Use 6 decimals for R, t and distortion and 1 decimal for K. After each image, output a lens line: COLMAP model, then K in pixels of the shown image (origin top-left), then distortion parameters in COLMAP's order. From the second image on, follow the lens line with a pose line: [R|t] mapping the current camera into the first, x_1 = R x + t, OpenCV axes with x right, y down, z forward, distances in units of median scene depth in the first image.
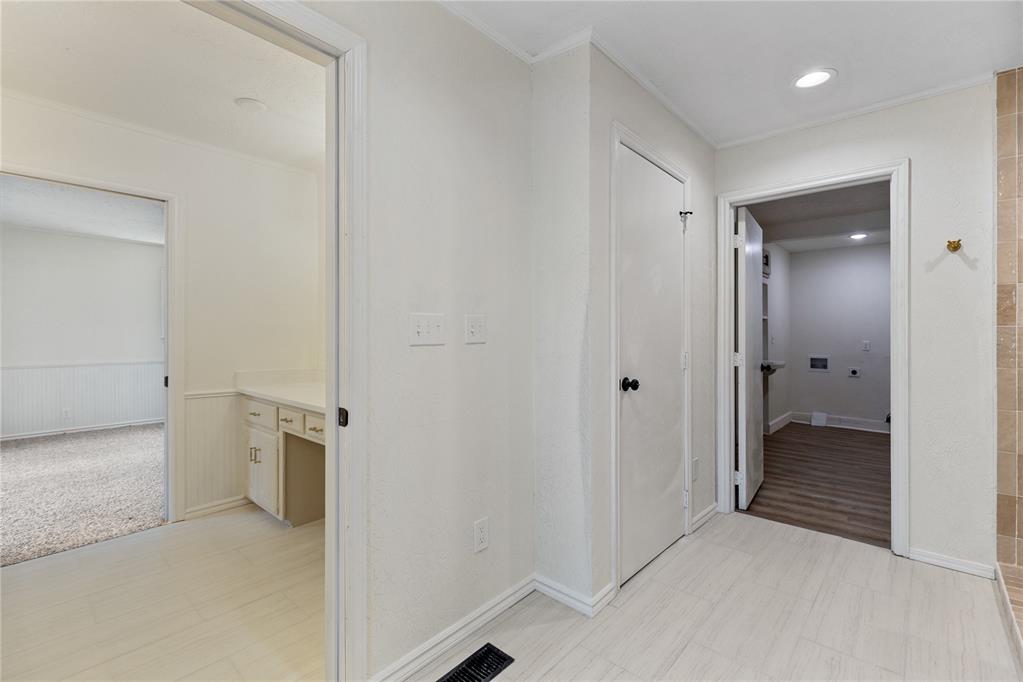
lens RADIAL K [[463.7, 0, 505.7], [0, 463.7, 337.6], [0, 0, 1]] dist [0.006967, -0.001113]
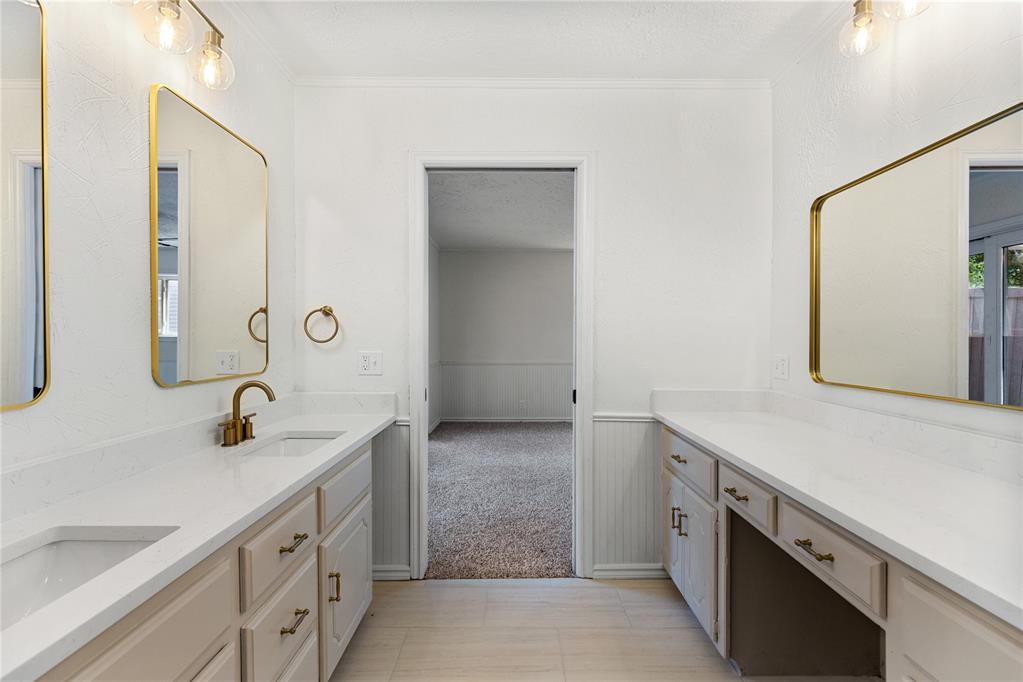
lens RADIAL K [[463.7, 0, 510.7], [0, 463.7, 341.3], [0, 0, 1]] dist [0.006967, -0.001113]
pose [[0.678001, 0.005372, -0.735041, -0.218756], [-0.003492, 0.999986, 0.004088, -0.002473], [0.735052, -0.000205, 0.678010, 0.379579]]
